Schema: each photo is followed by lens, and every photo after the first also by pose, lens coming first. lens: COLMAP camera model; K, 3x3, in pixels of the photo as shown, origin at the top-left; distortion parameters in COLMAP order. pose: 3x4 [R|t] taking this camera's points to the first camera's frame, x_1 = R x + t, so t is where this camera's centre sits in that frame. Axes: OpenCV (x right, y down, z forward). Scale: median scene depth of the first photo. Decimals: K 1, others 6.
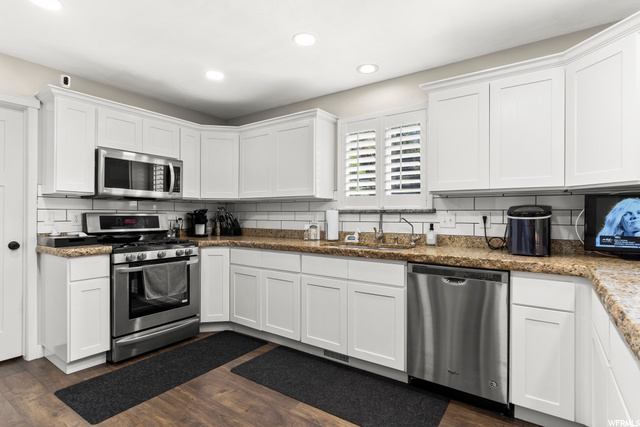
lens RADIAL K [[327.2, 0, 320.0], [0, 327.2, 213.5], [0, 0, 1]] dist [-0.000319, 0.000060]
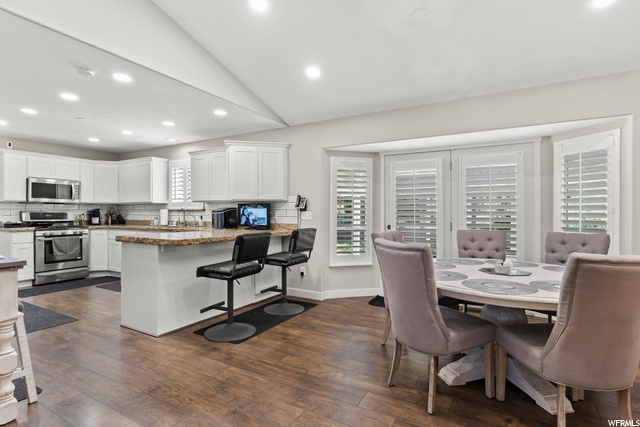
lens RADIAL K [[324.0, 0, 319.8], [0, 324.0, 211.2], [0, 0, 1]] dist [-0.000096, -0.000119]
pose [[0.995095, -0.000593, 0.098921, 0.810377], [0.000301, 0.999996, 0.002975, -0.005212], [-0.098922, -0.002930, 0.995091, -1.029860]]
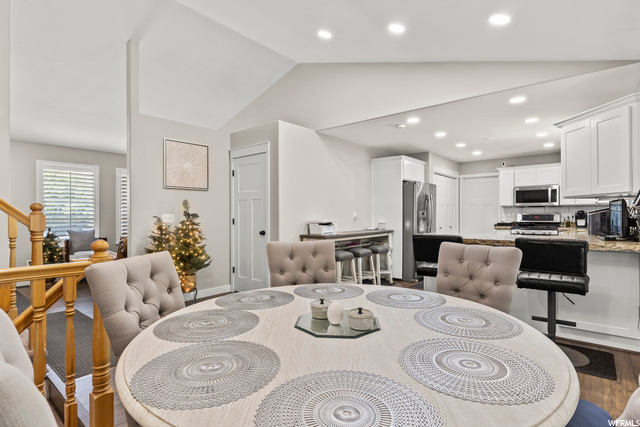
lens RADIAL K [[327.2, 0, 320.0], [0, 327.2, 213.5], [0, 0, 1]] dist [-0.000319, 0.000060]
pose [[-0.081962, -0.009963, -0.996586, 1.796220], [0.011449, 0.999875, -0.010937, 0.007916], [0.996570, -0.012306, -0.081838, -0.248987]]
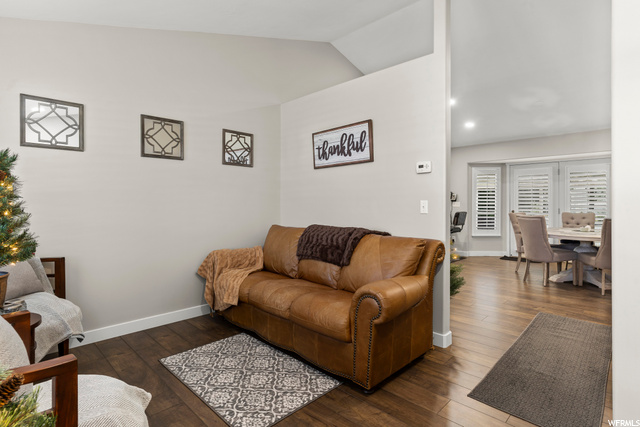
lens RADIAL K [[328.2, 0, 320.3], [0, 328.2, 203.6], [0, 0, 1]] dist [-0.000773, -0.000276]
pose [[0.986320, -0.004404, -0.164783, 0.276141], [0.006110, 0.999933, 0.009845, -0.017380], [0.164728, -0.010717, 0.986281, -2.171718]]
